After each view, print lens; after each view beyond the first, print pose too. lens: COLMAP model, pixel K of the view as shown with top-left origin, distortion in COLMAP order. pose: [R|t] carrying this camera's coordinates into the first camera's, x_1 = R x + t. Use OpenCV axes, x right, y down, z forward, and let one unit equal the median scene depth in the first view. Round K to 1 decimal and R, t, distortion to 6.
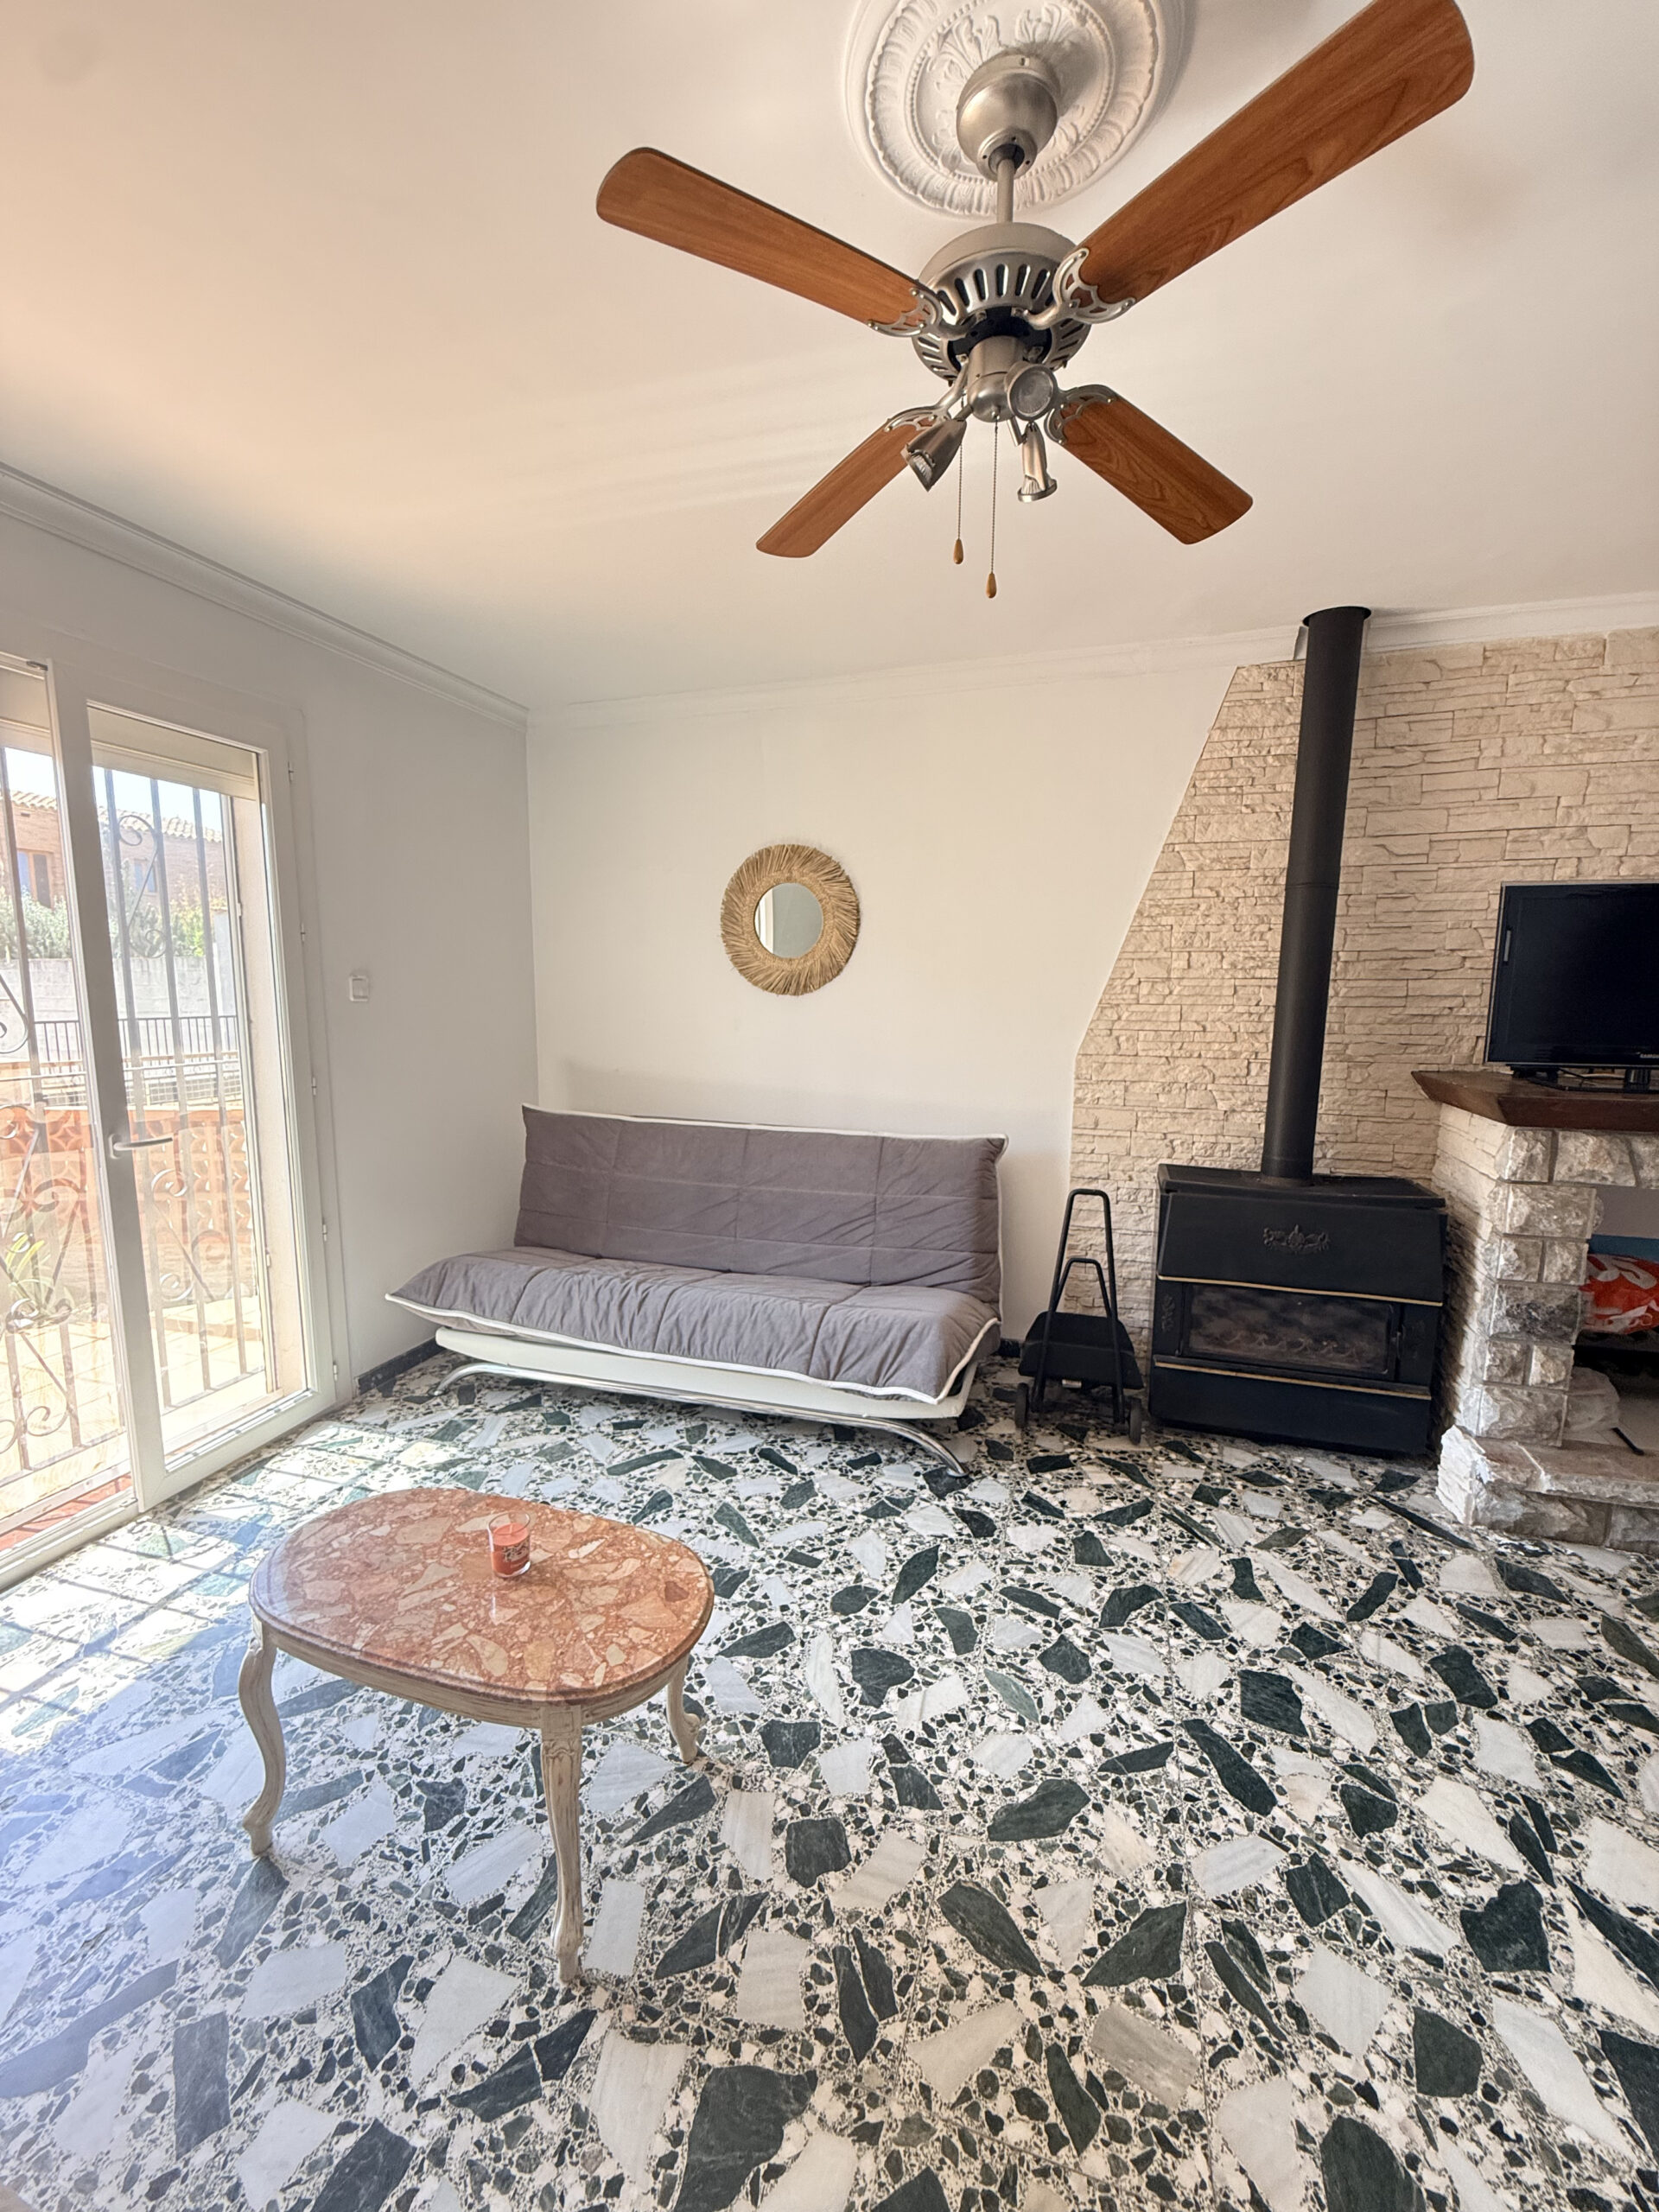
lens RADIAL K [[890.3, 0, 831.9], [0, 890.3, 1107.6], [0, 0, 1]] dist [-0.000624, 0.000517]
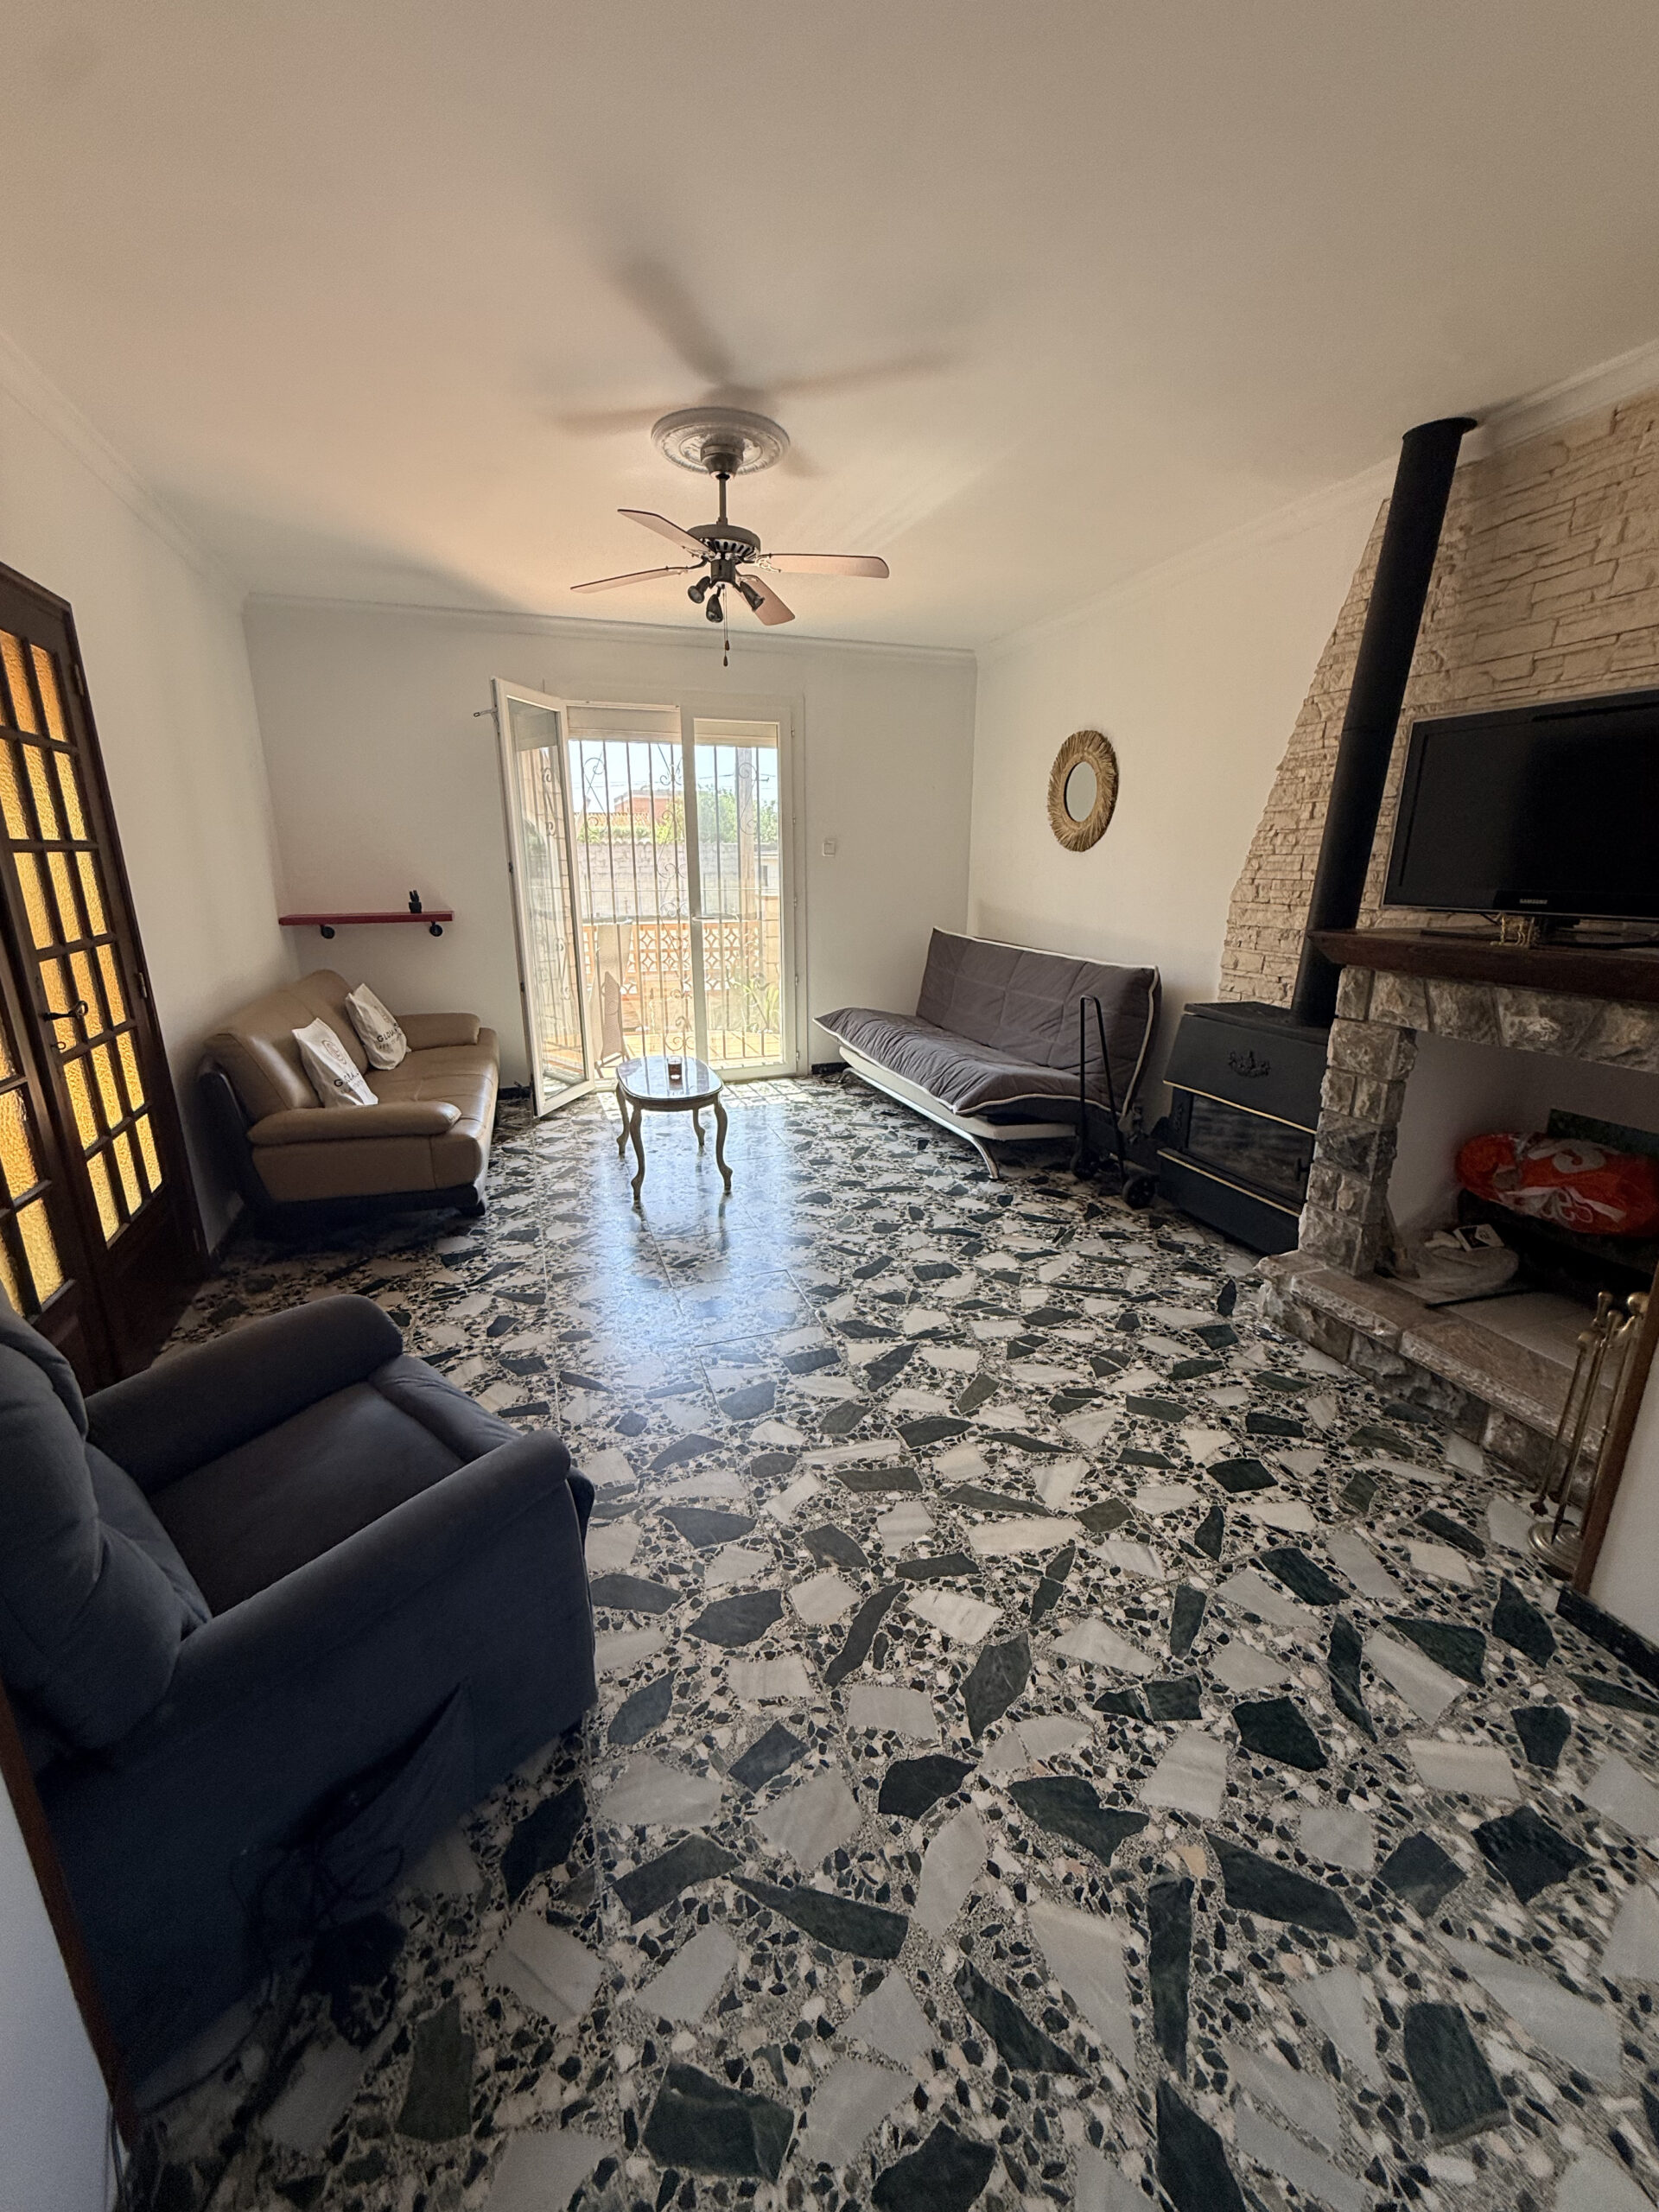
lens RADIAL K [[890.3, 0, 834.2], [0, 890.3, 1107.2], [0, 0, 1]] dist [-0.000624, 0.000517]
pose [[0.601654, 0.210014, -0.770654, 1.307399], [-0.106008, 0.977276, 0.183560, 0.060305], [0.791691, -0.028744, 0.610245, -0.137759]]
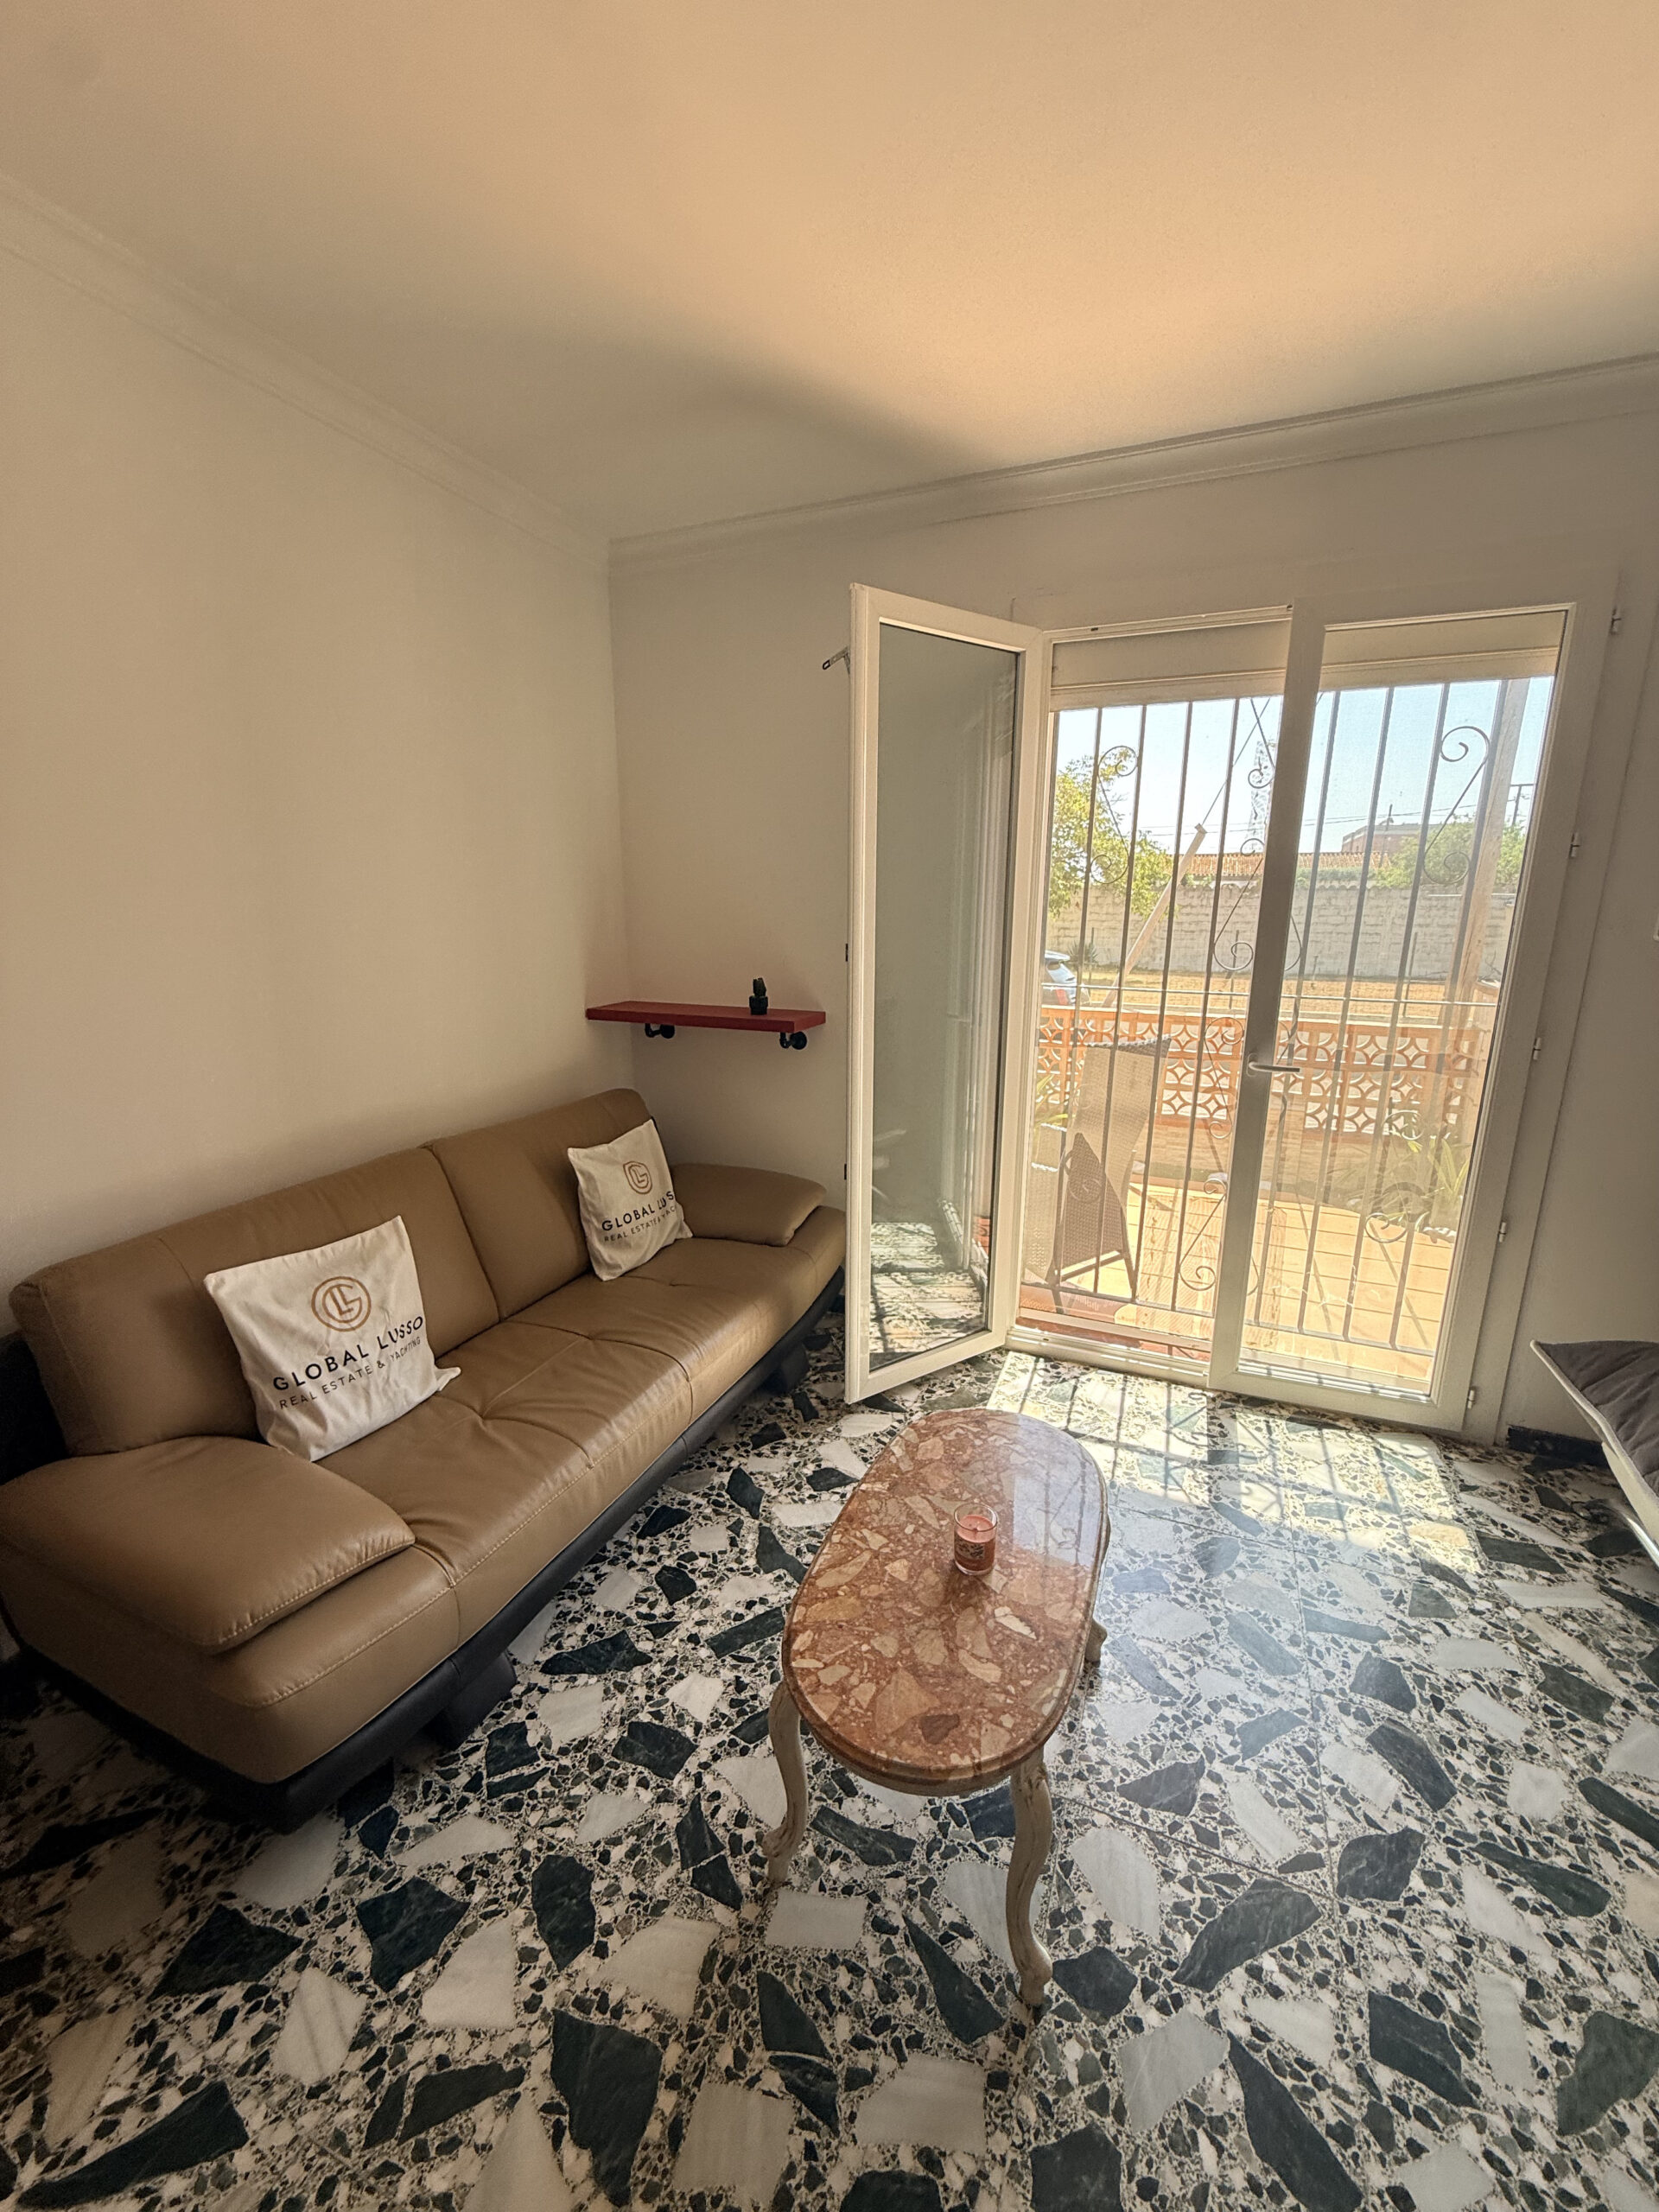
lens RADIAL K [[890.3, 0, 831.3], [0, 890.3, 1105.9], [0, 0, 1]] dist [-0.000624, 0.000517]
pose [[-0.093802, 0.221521, -0.970634, 0.299627], [-0.143566, 0.961733, 0.233364, -0.086451], [0.985185, 0.161240, -0.058409, 0.573393]]
